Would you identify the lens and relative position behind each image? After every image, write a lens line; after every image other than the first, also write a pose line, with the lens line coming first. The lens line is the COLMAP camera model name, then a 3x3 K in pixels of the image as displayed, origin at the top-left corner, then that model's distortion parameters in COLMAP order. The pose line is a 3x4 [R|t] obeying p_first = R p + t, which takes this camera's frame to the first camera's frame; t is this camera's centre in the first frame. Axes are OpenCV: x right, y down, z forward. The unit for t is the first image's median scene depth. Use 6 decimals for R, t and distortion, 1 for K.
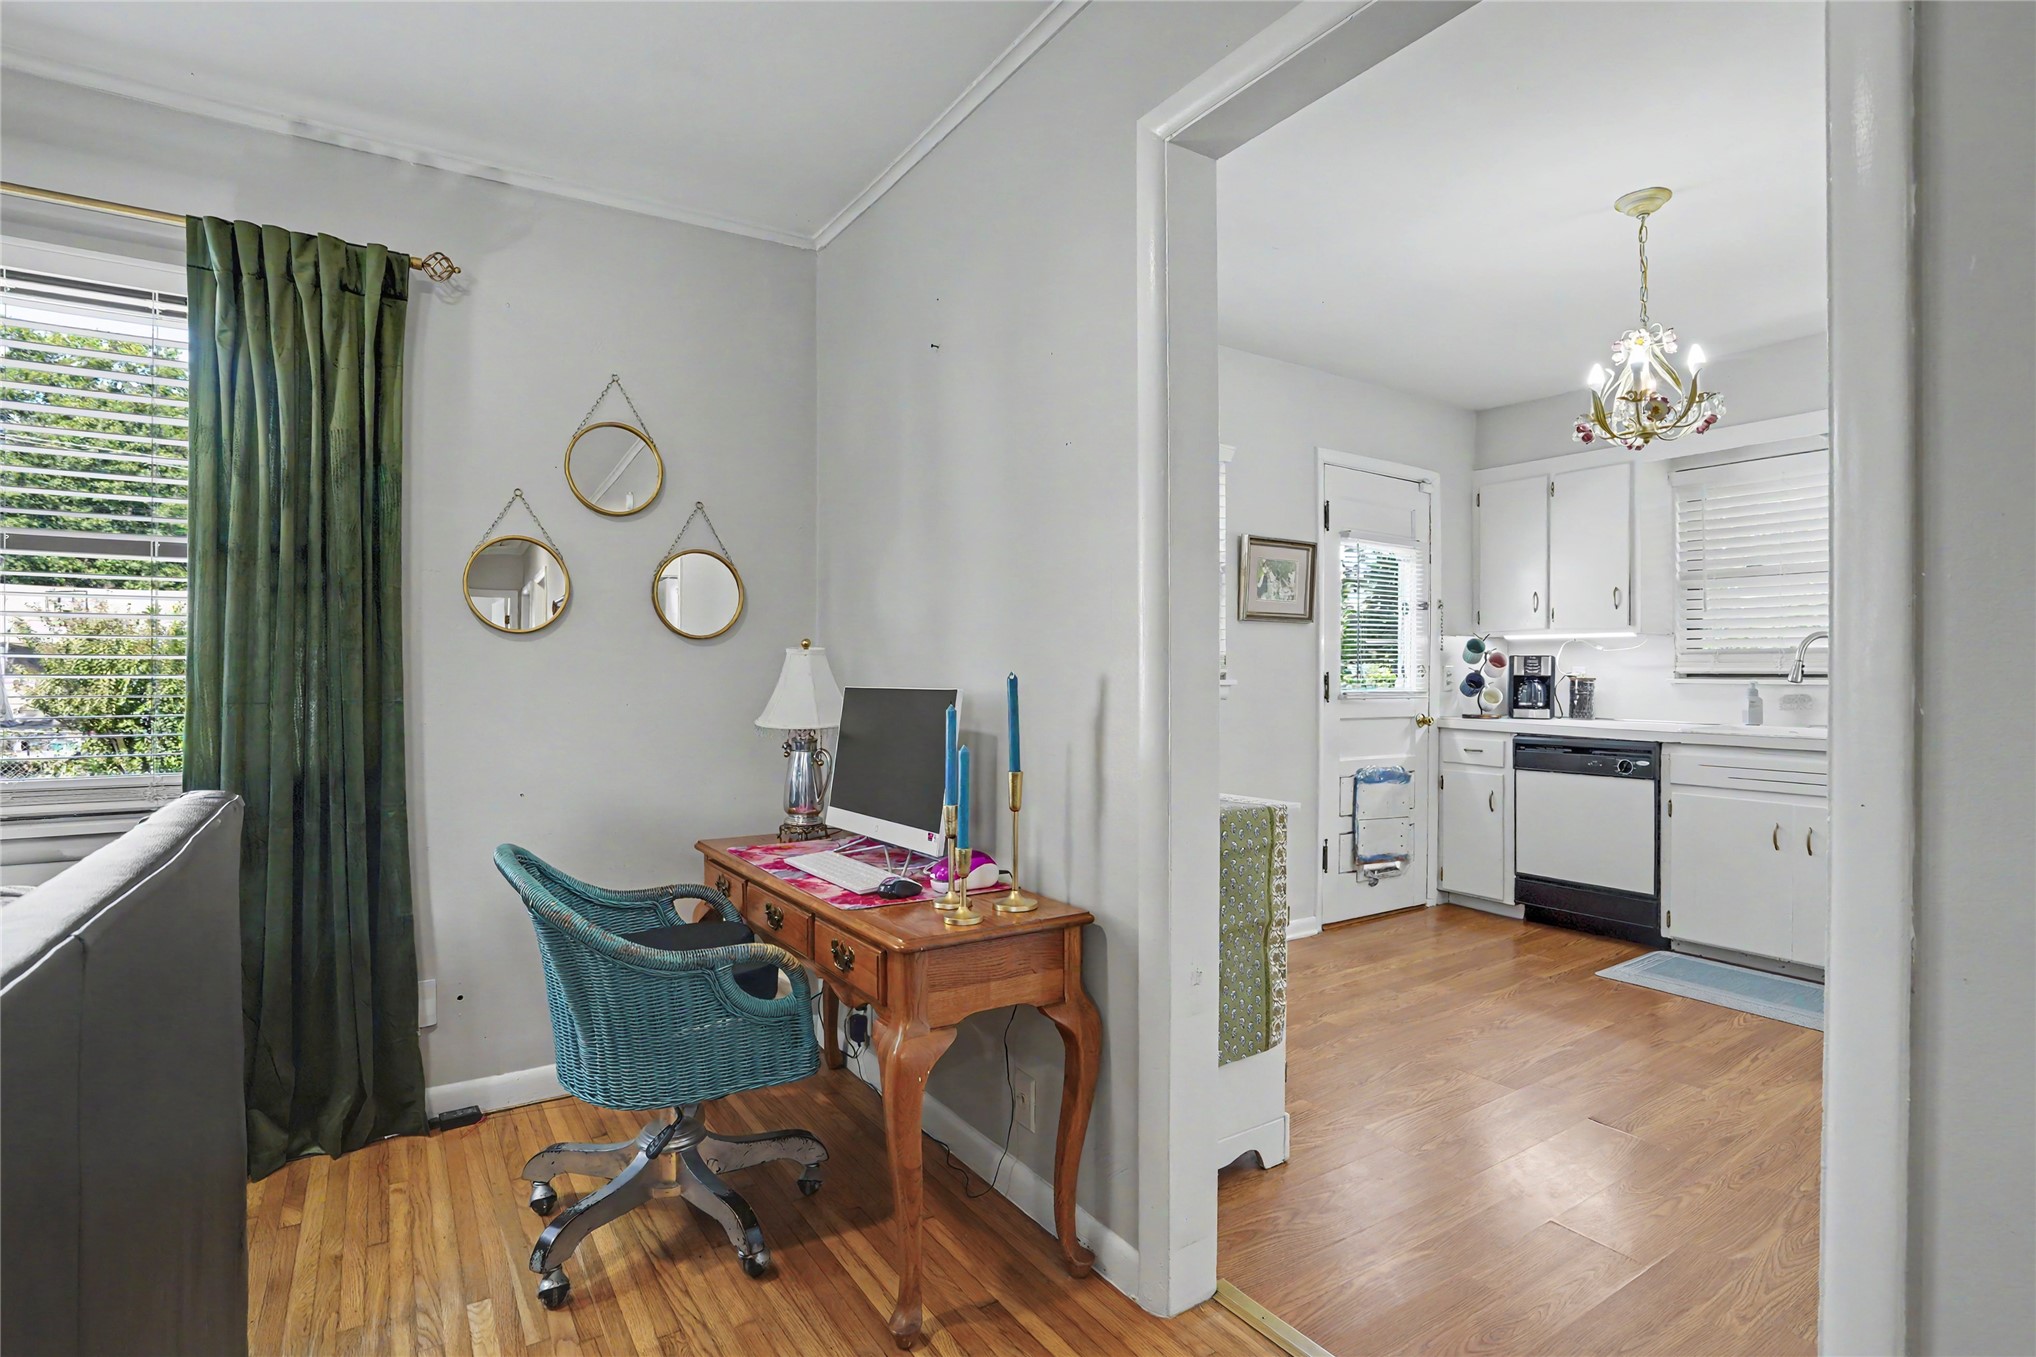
lens RADIAL K [[993.7, 0, 1026.7], [0, 993.7, 680.1], [0, 0, 1]] dist [-0.041427, 0.009484]
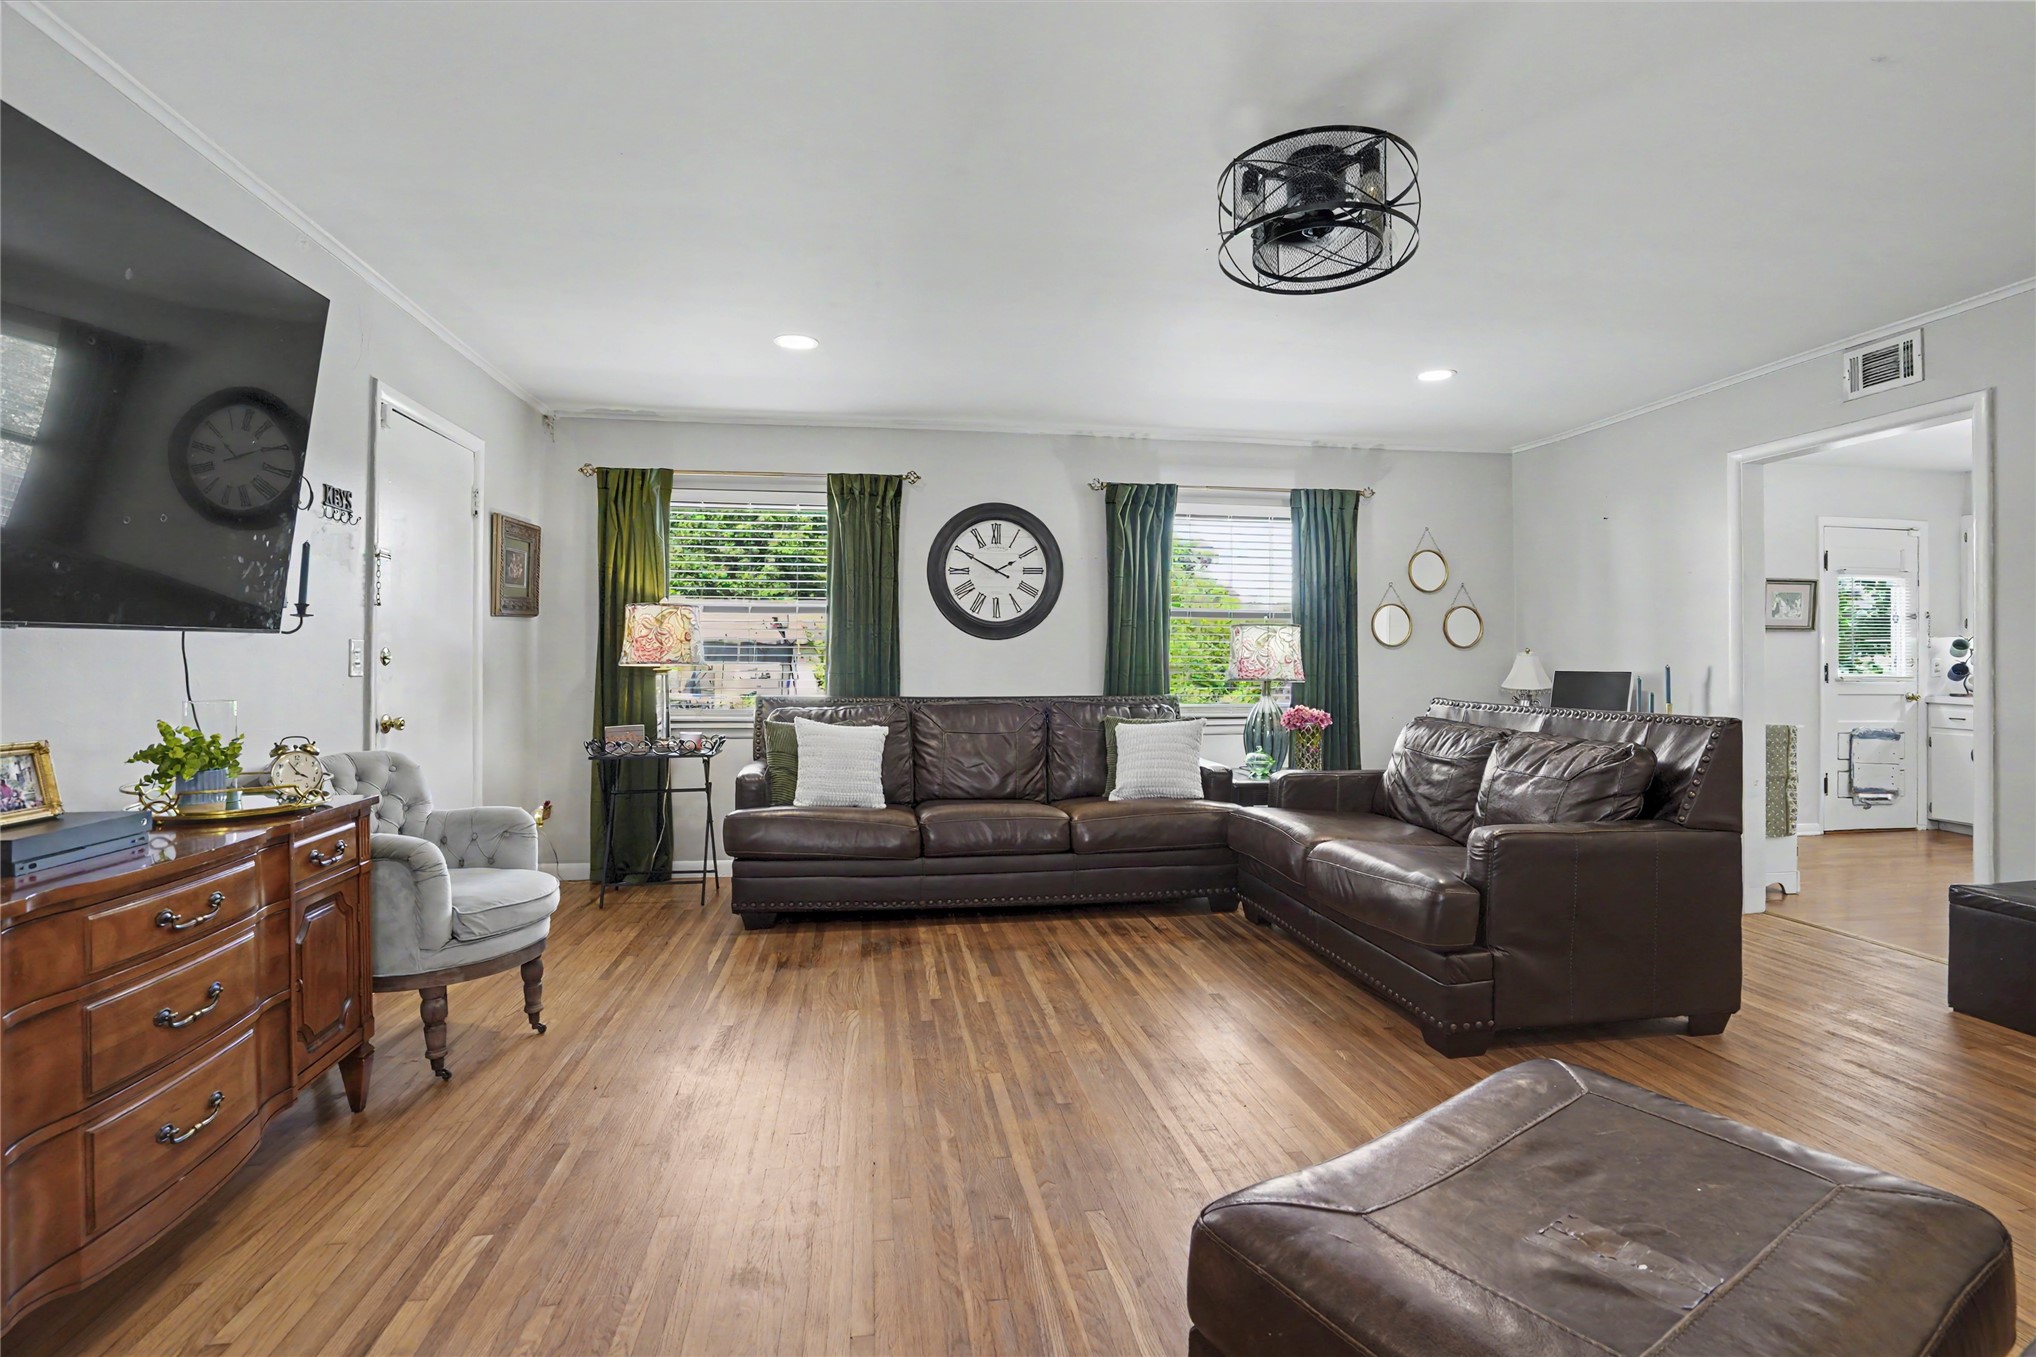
lens RADIAL K [[974.1, 0, 1043.7], [0, 974.1, 657.3], [0, 0, 1]] dist [-0.054968, 0.023506]
pose [[0.914597, -0.000356, -0.404366, -0.199078], [-0.003731, 0.999950, -0.009319, 0.001043], [0.404349, 0.010032, 0.914550, -0.783678]]
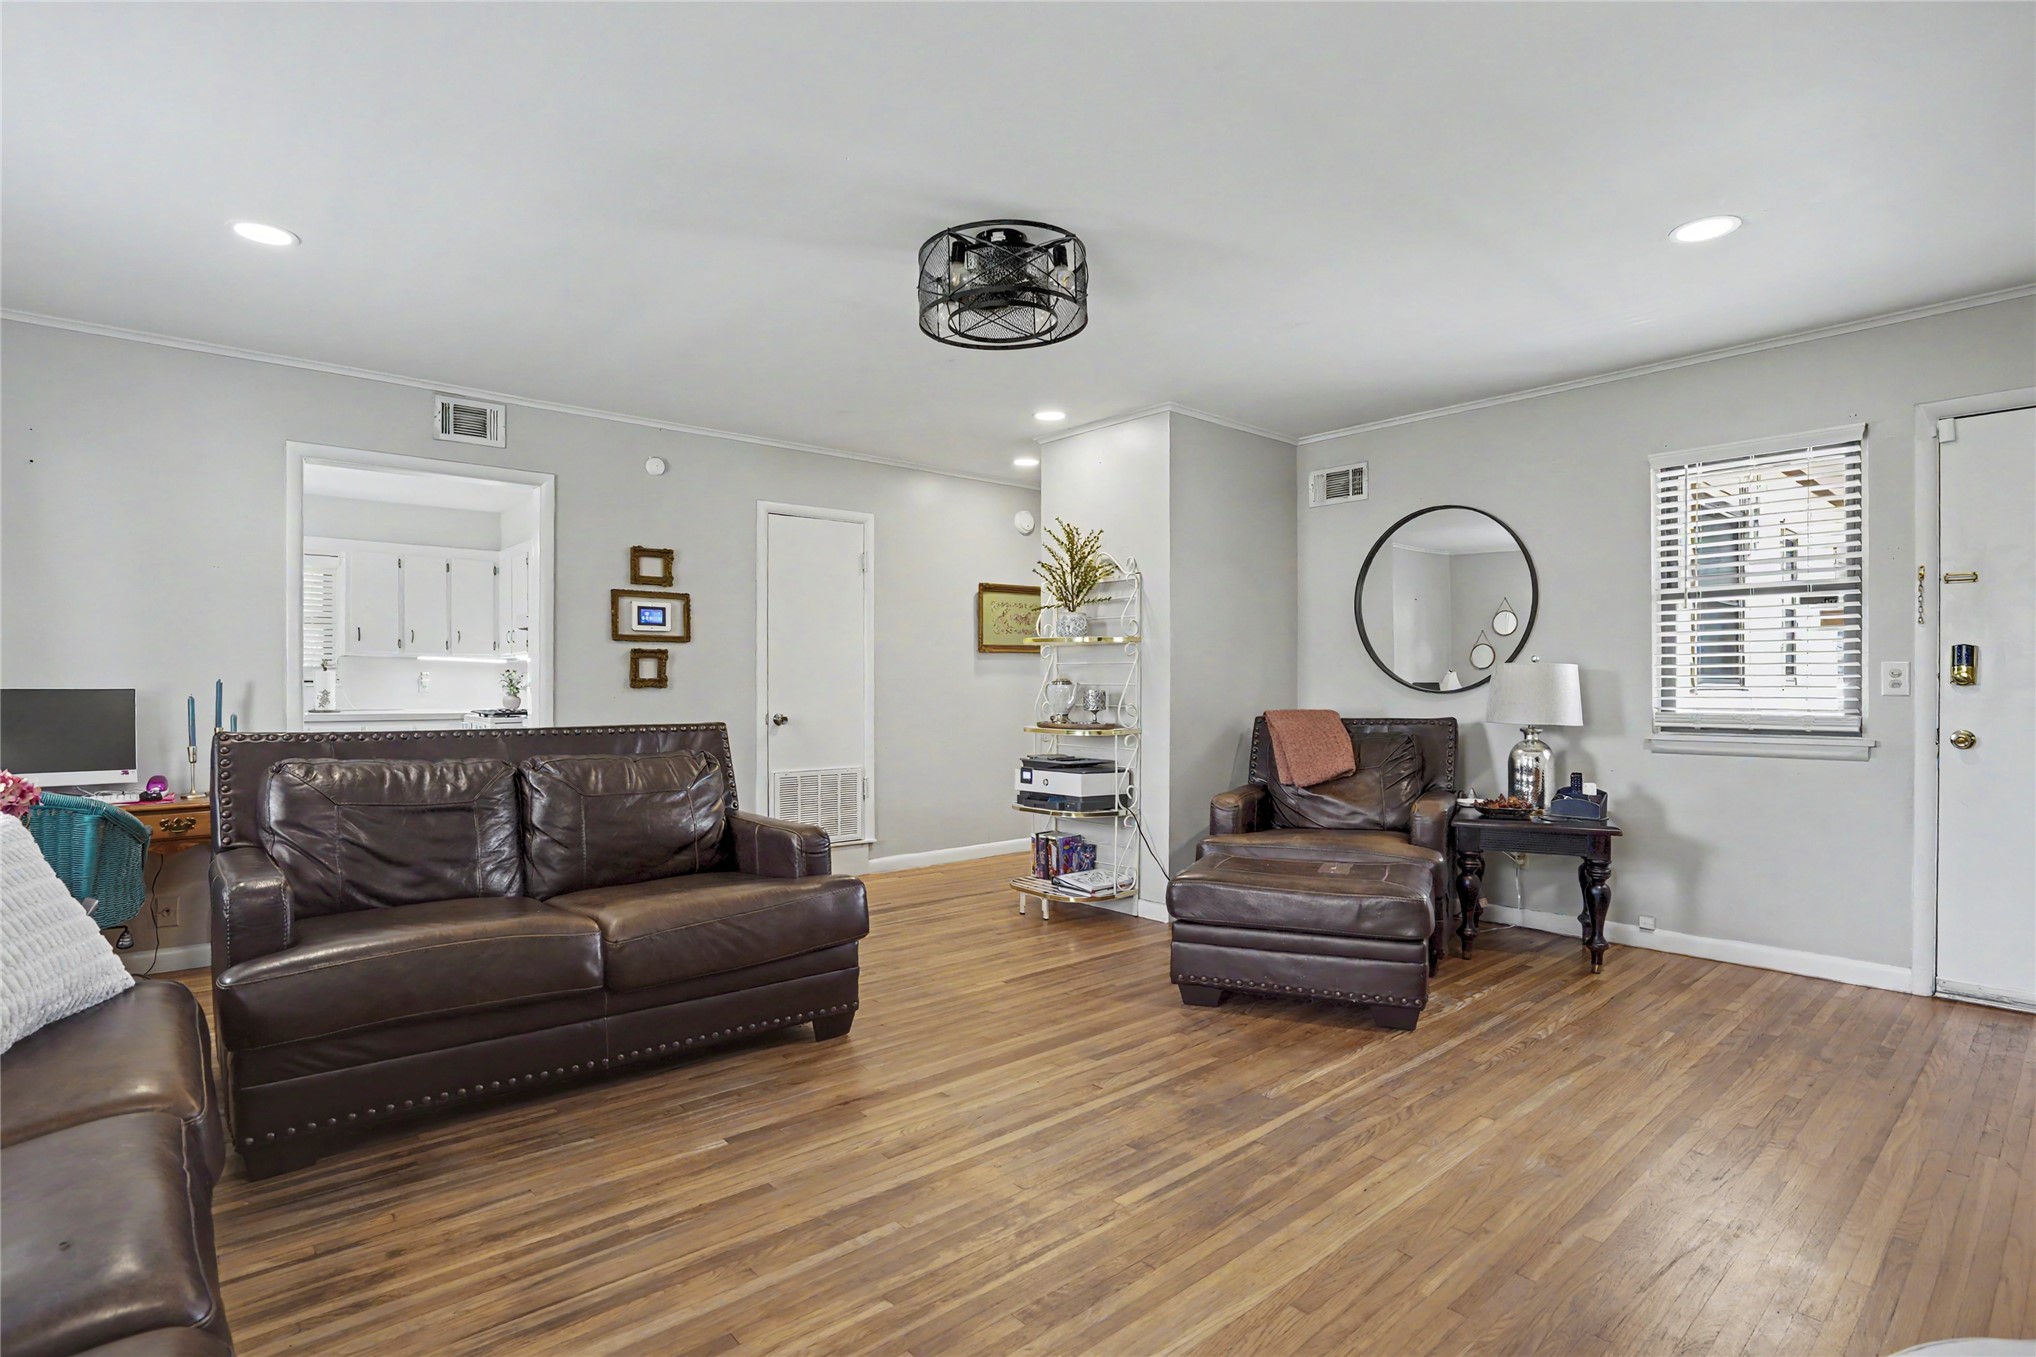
lens RADIAL K [[993.7, 0, 1010.4], [0, 993.7, 689.4], [0, 0, 1]] dist [-0.041427, 0.009484]
pose [[-0.121791, -0.004057, 0.992547, -0.912986], [-0.000827, 0.999992, 0.003986, 0.002182], [-0.992555, -0.000335, -0.121794, -0.155327]]
